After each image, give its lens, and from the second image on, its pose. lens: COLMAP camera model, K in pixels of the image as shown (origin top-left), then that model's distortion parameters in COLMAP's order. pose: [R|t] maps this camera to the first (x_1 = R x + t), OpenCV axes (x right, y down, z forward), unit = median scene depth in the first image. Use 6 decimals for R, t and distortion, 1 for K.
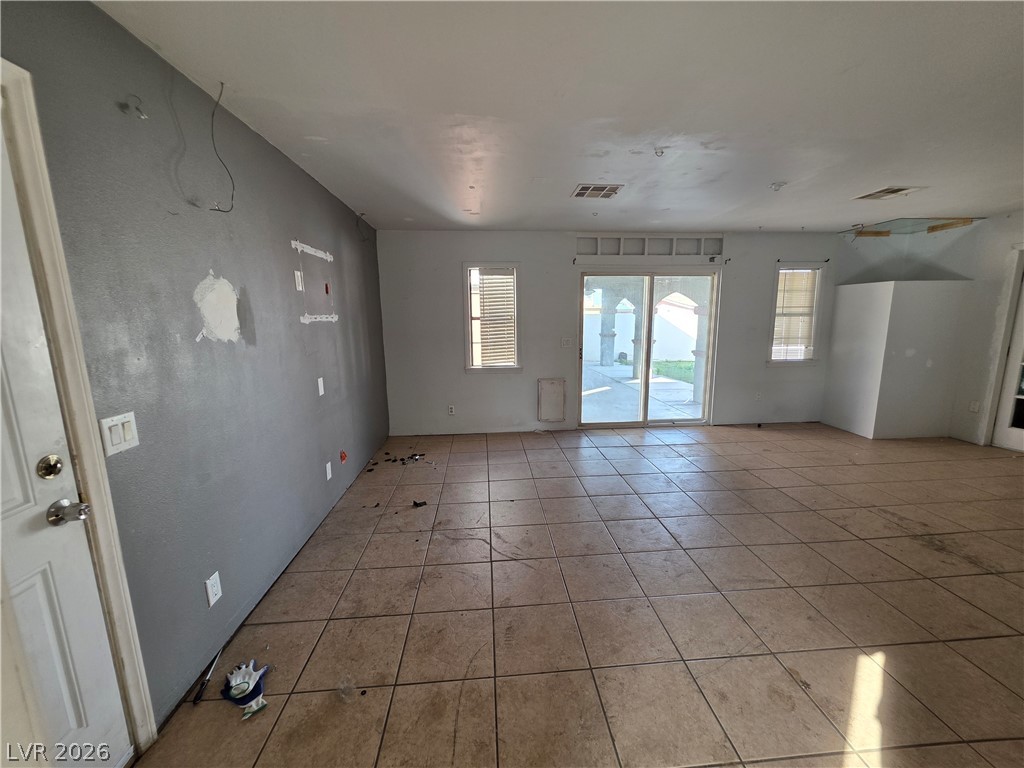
lens RADIAL K [[409.3, 0, 513.0], [0, 409.3, 386.1], [0, 0, 1]] dist [0.002634, -0.000955]
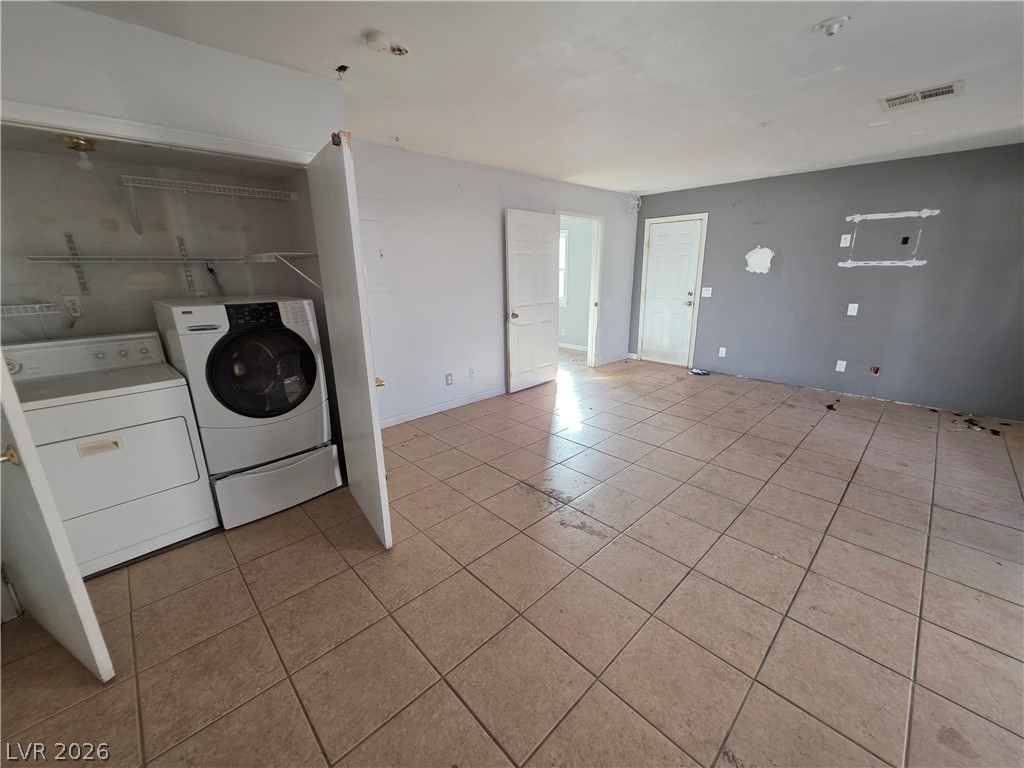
lens RADIAL K [[409.3, 0, 516.1], [0, 409.3, 381.4], [0, 0, 1]] dist [0.002634, -0.000955]
pose [[-0.768296, 0.192937, -0.610324, 2.489417], [-0.091427, 0.910638, 0.402964, -0.428161], [0.633531, 0.365396, -0.682000, 2.261602]]
